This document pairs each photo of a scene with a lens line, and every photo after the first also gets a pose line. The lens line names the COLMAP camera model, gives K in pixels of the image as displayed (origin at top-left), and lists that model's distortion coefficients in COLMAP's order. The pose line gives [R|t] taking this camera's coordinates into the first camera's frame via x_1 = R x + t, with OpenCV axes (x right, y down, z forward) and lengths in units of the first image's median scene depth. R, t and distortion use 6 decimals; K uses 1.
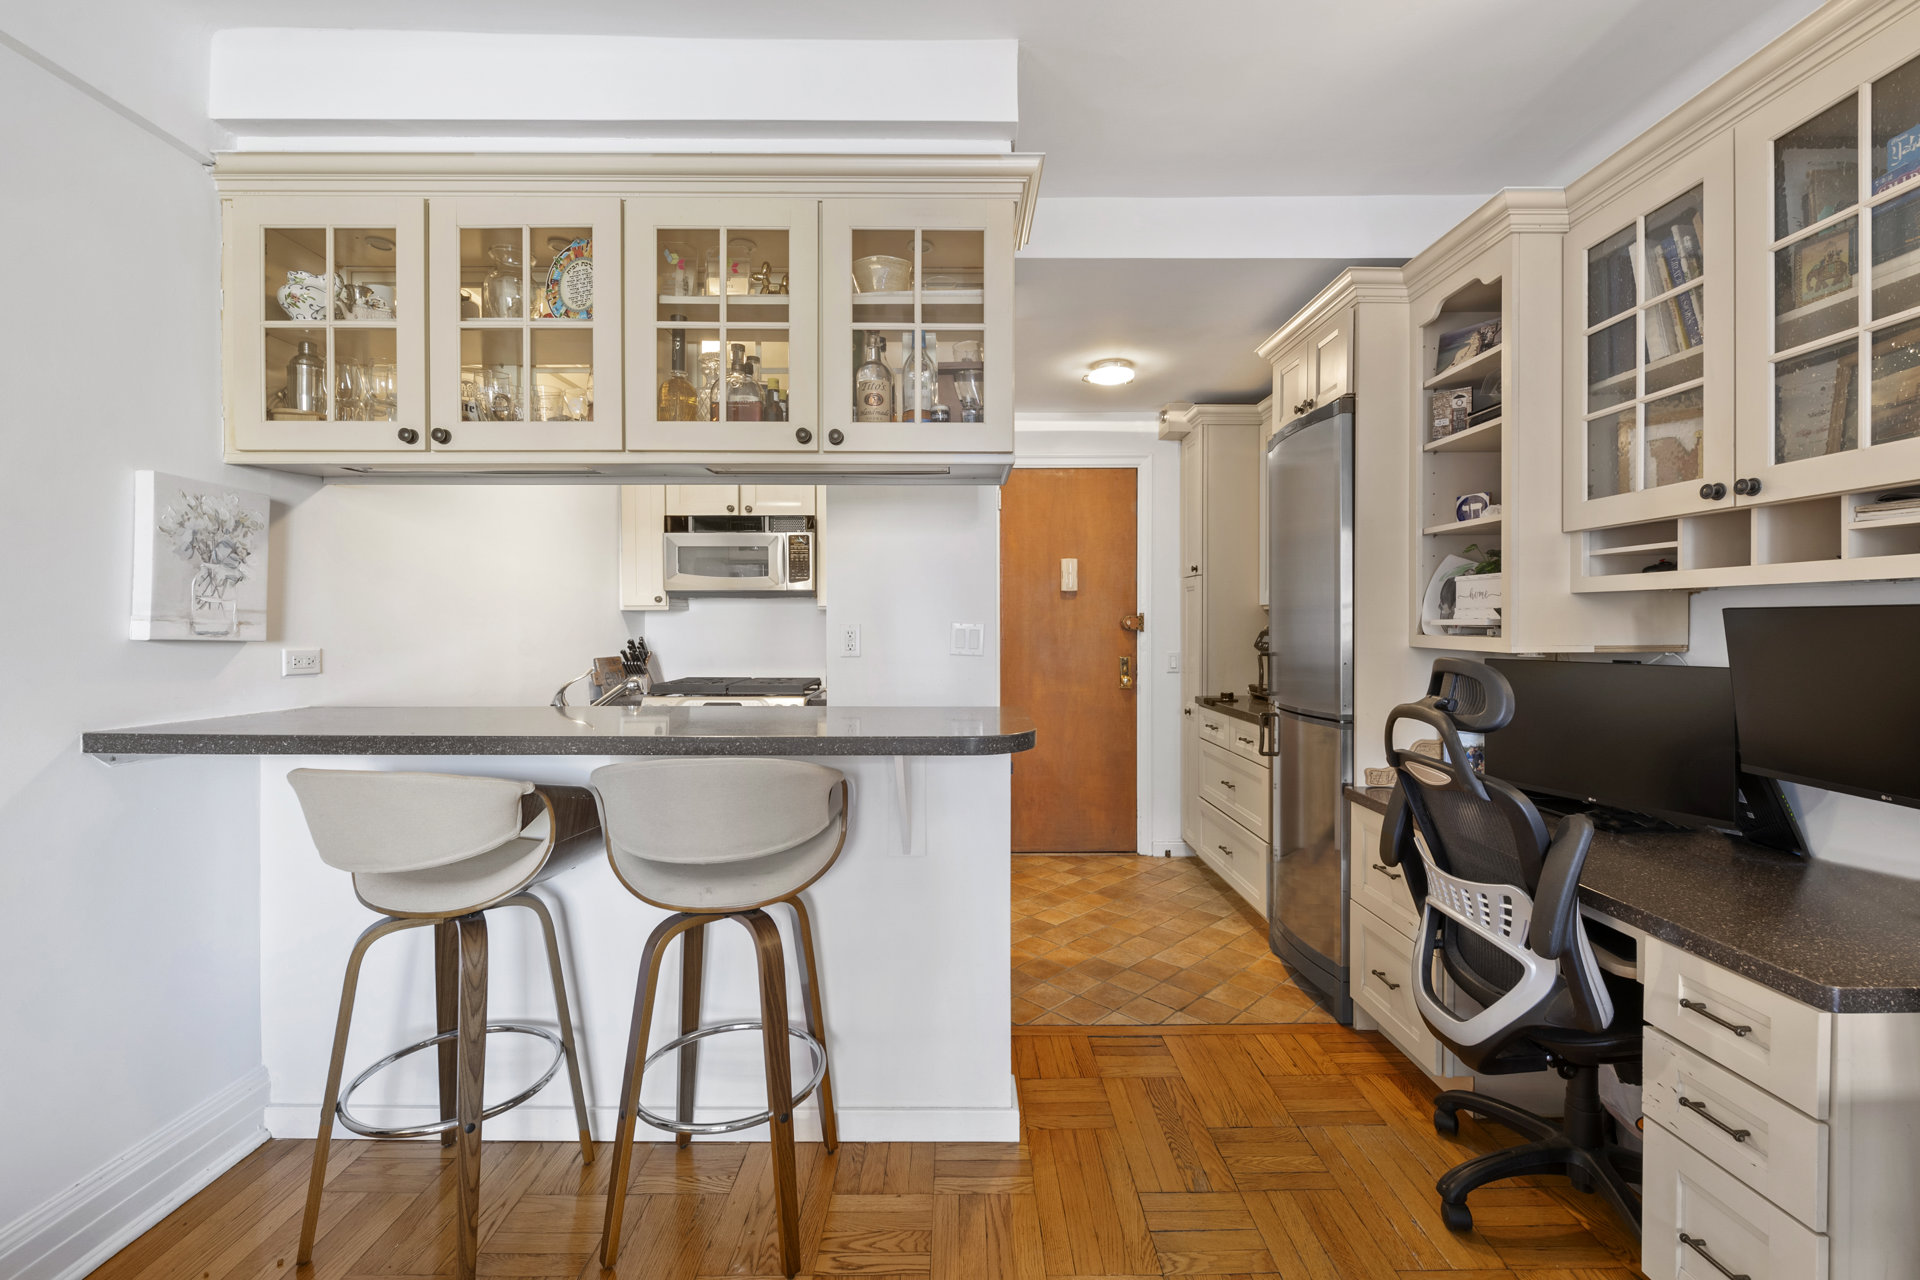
lens RADIAL K [[779.7, 0, 956.5], [0, 779.7, 623.9], [0, 0, 1]] dist [-0.002322, -0.000620]
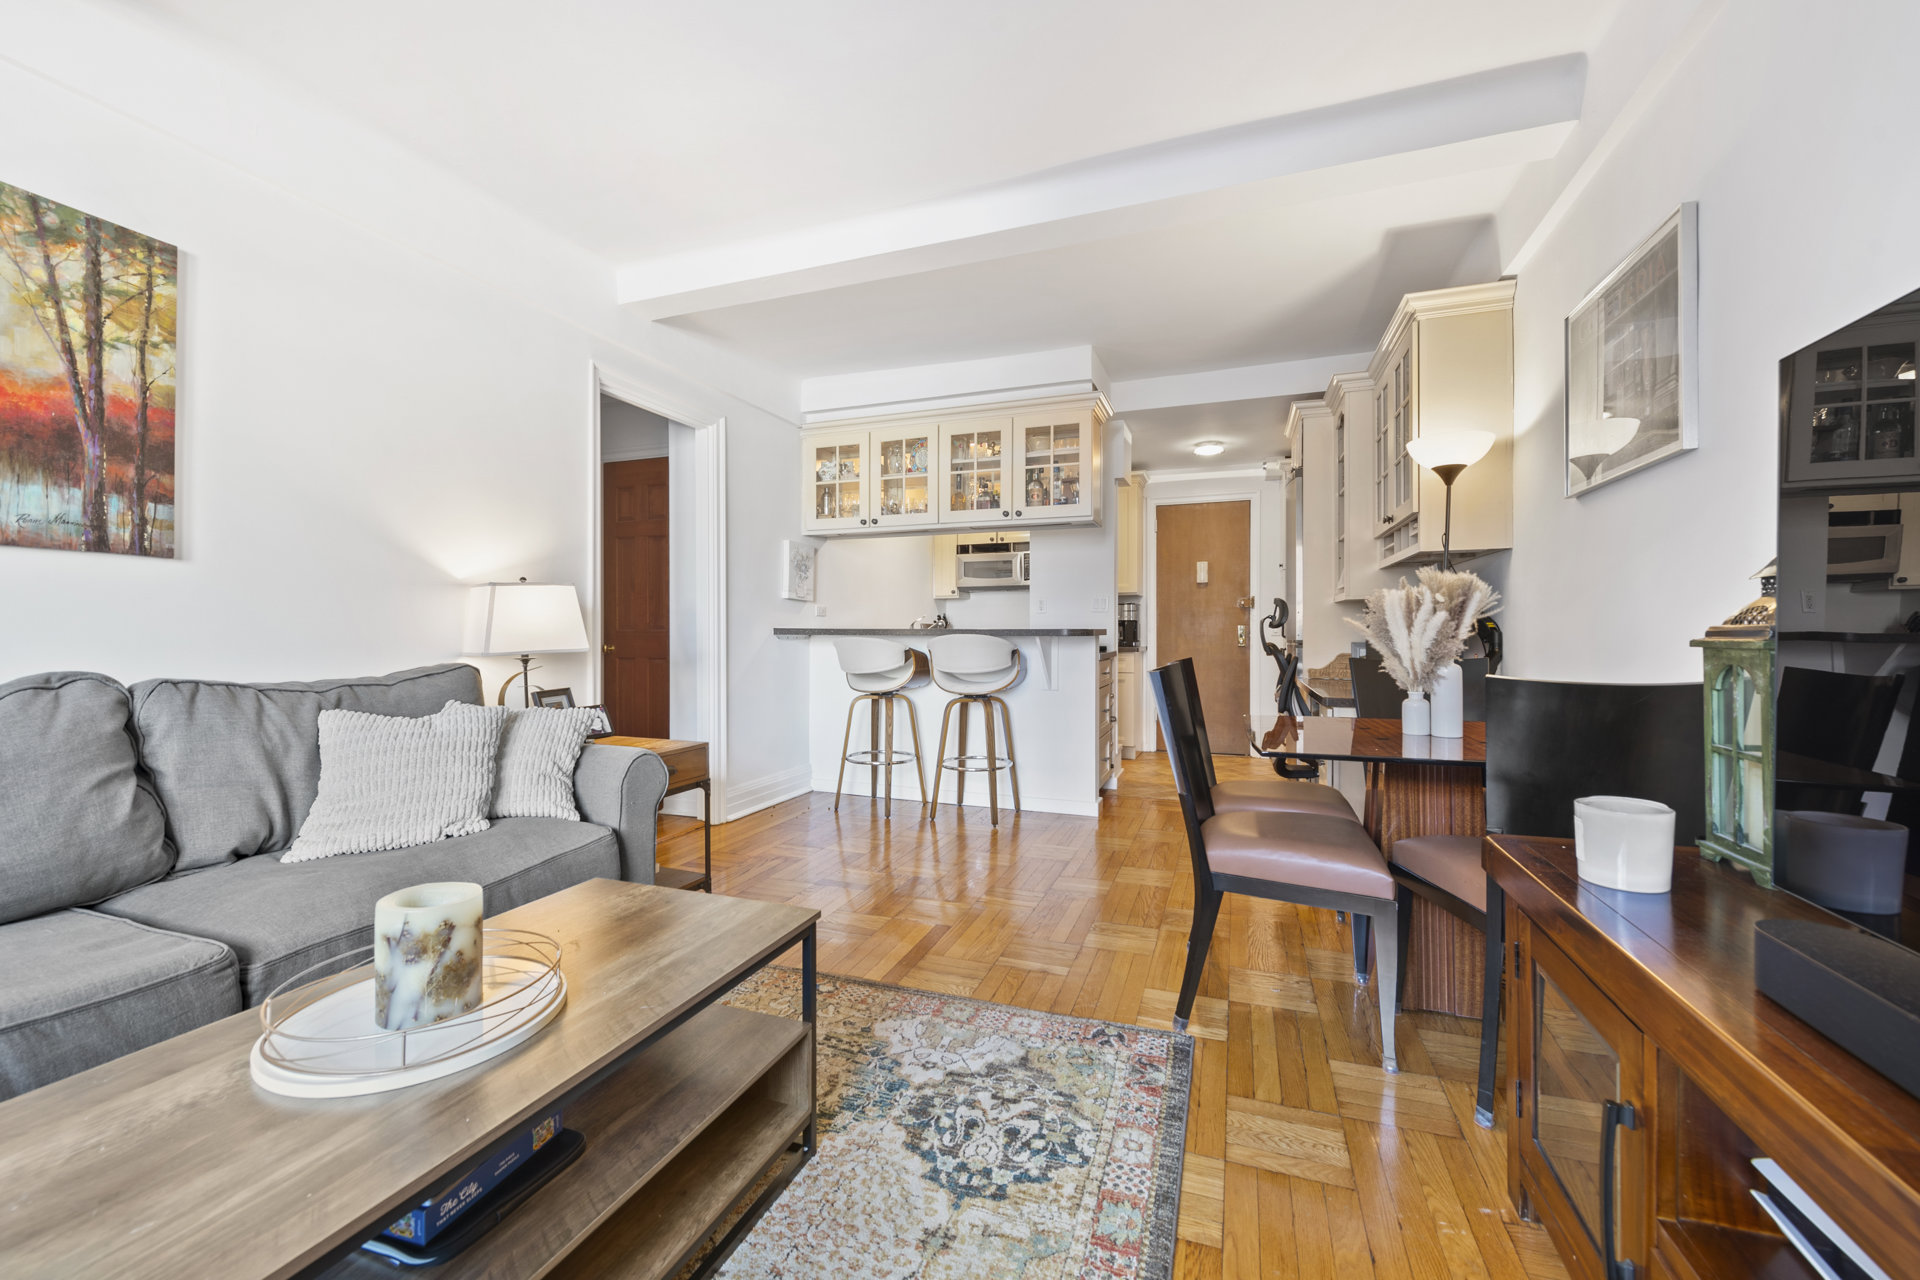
lens RADIAL K [[782.3, 0, 949.3], [0, 782.3, 634.7], [0, 0, 1]] dist [-0.001876, -0.000011]
pose [[0.929222, 0.001747, -0.369517, 0.537327], [-0.003984, 0.999978, -0.005290, 0.150706], [0.369500, 0.006388, 0.929209, -1.326911]]
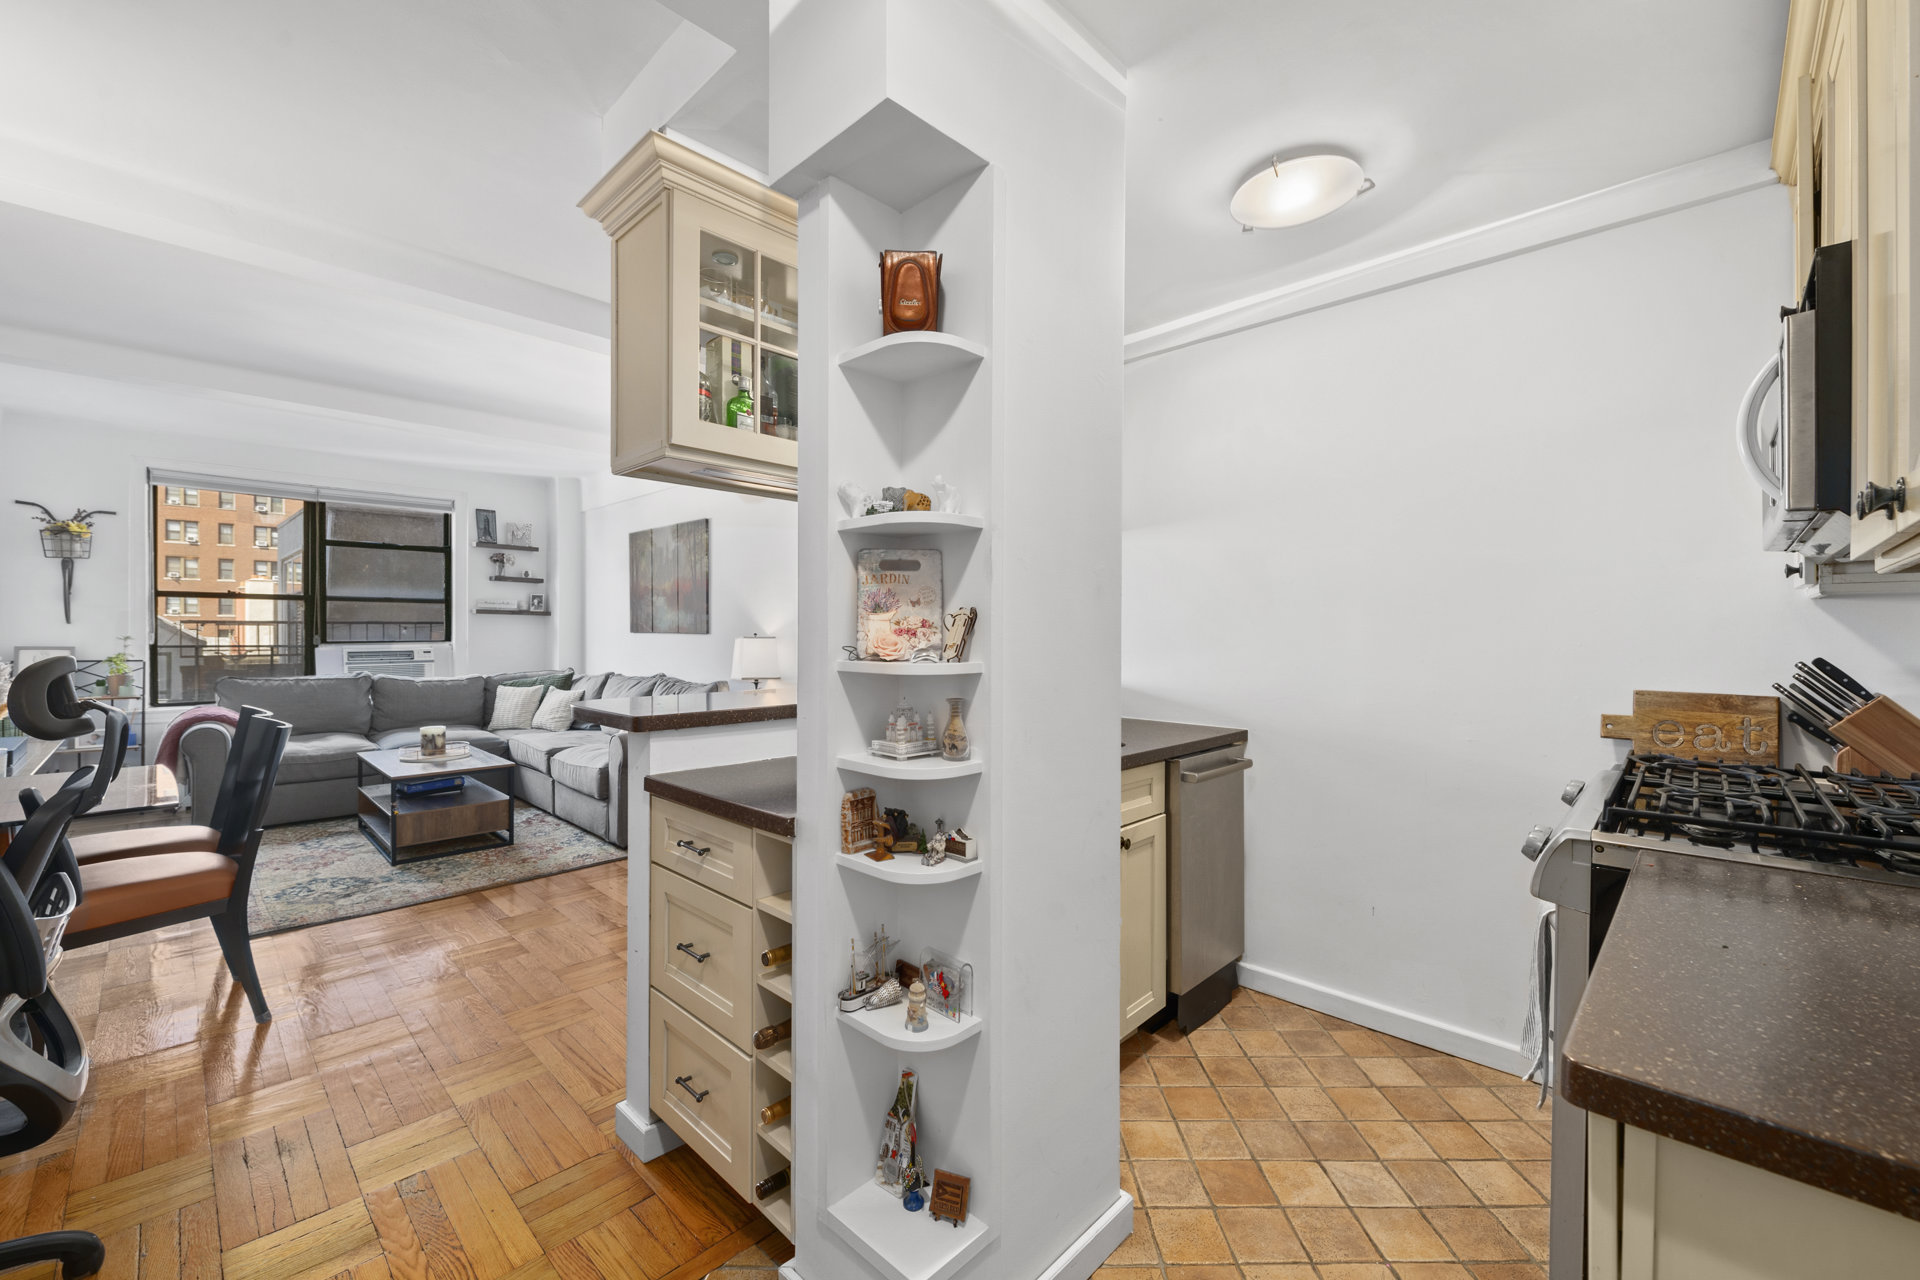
lens RADIAL K [[779.7, 0, 955.1], [0, 779.7, 630.4], [0, 0, 1]] dist [-0.002322, -0.000620]
pose [[-0.705573, -0.001306, -0.708636, 0.527250], [-0.008273, 0.999945, 0.006394, -0.159680], [0.708589, 0.010374, -0.705546, 5.705796]]
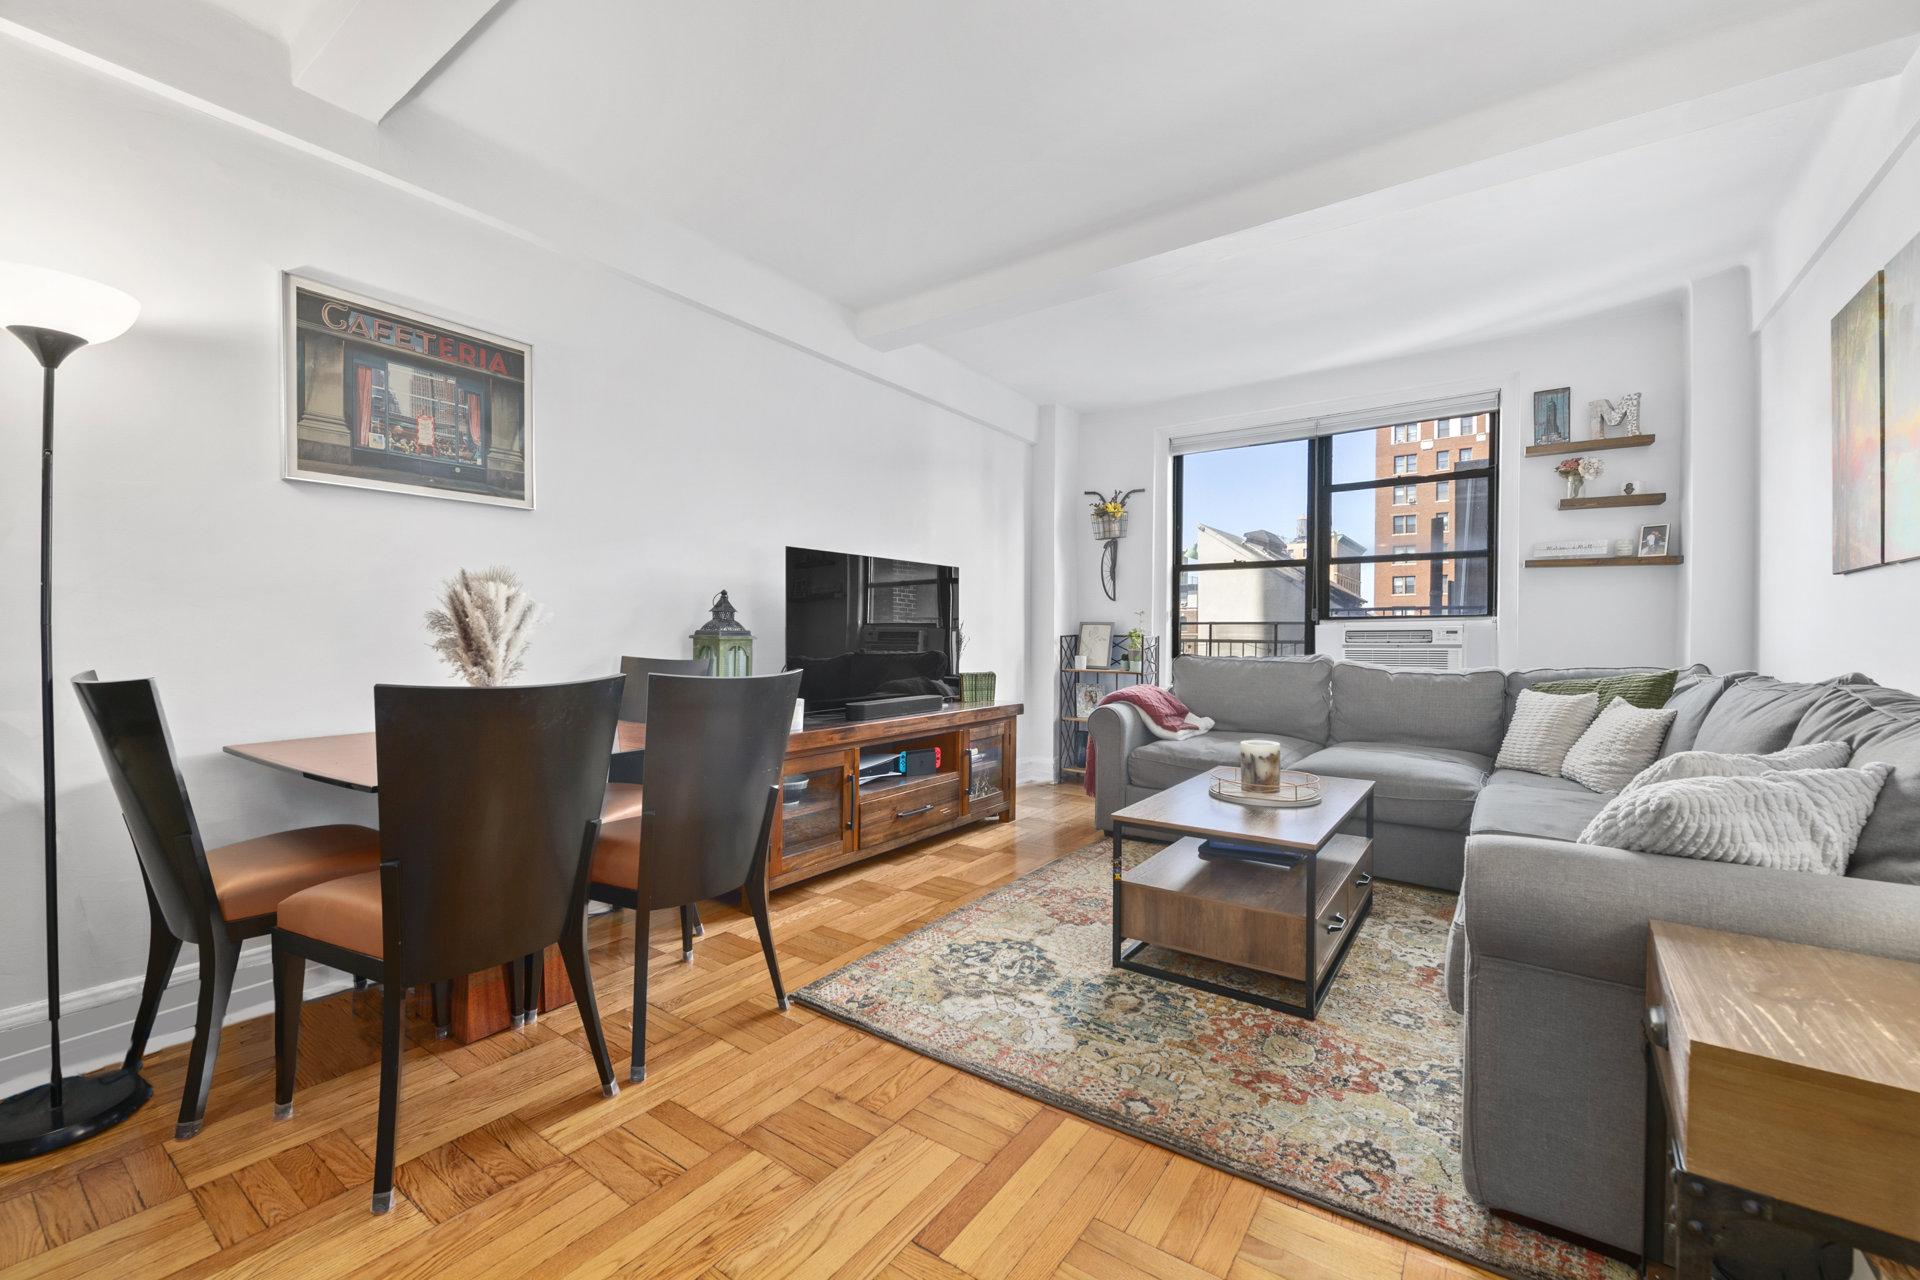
lens RADIAL K [[779.7, 0, 964.1], [0, 779.7, 642.7], [0, 0, 1]] dist [-0.002322, -0.000620]
pose [[-0.814358, -0.008045, 0.580307, -1.500801], [0.000913, 0.999885, 0.015143, 0.124068], [-0.580362, 0.012861, -0.814257, 2.638575]]
